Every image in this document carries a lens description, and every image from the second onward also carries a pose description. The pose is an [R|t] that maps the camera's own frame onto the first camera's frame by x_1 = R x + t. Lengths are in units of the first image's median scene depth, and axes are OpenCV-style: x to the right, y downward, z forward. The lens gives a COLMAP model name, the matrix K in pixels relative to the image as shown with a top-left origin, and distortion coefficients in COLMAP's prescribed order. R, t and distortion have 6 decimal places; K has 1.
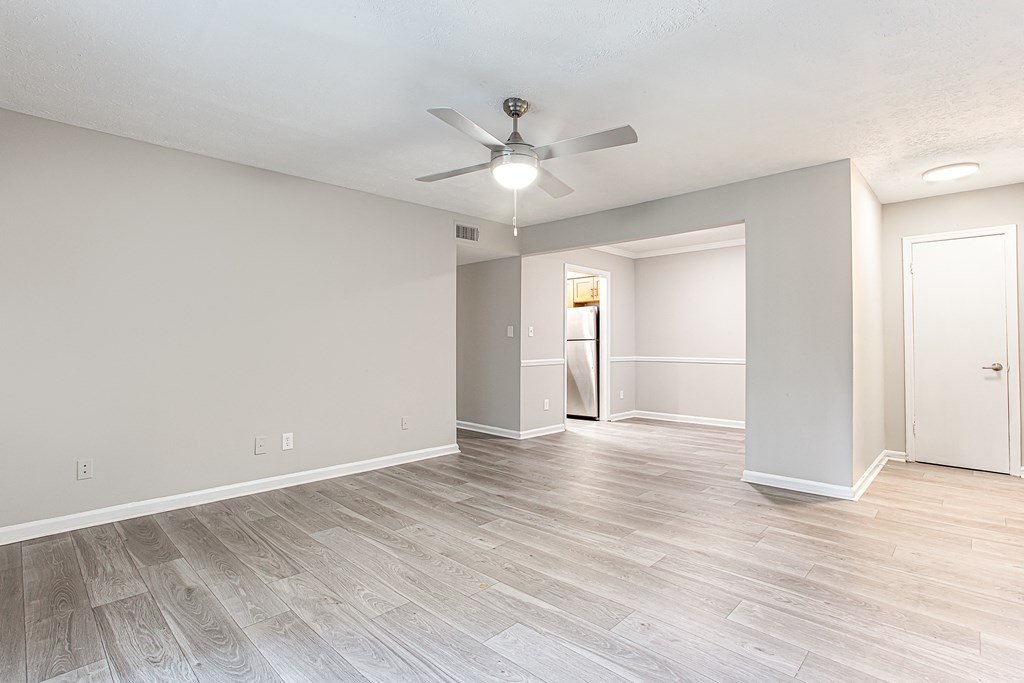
lens RADIAL K [[490.1, 0, 512.0], [0, 490.1, 341.5], [0, 0, 1]] dist [-0.010821, 0.000184]
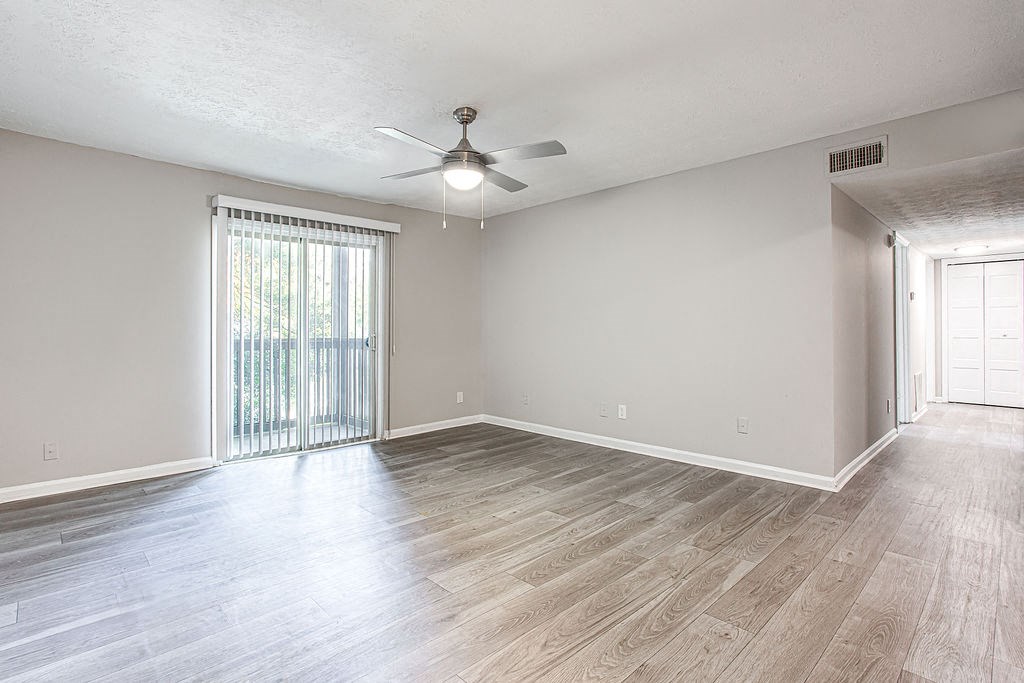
lens RADIAL K [[500.8, 0, 512.0], [0, 500.8, 341.5], [0, 0, 1]] dist [-0.069142, 0.035064]
pose [[-0.034152, 0.023749, -0.999134, 0.895007], [0.005001, 0.999709, 0.023591, 0.002775], [0.999404, -0.004191, -0.034261, 0.905176]]
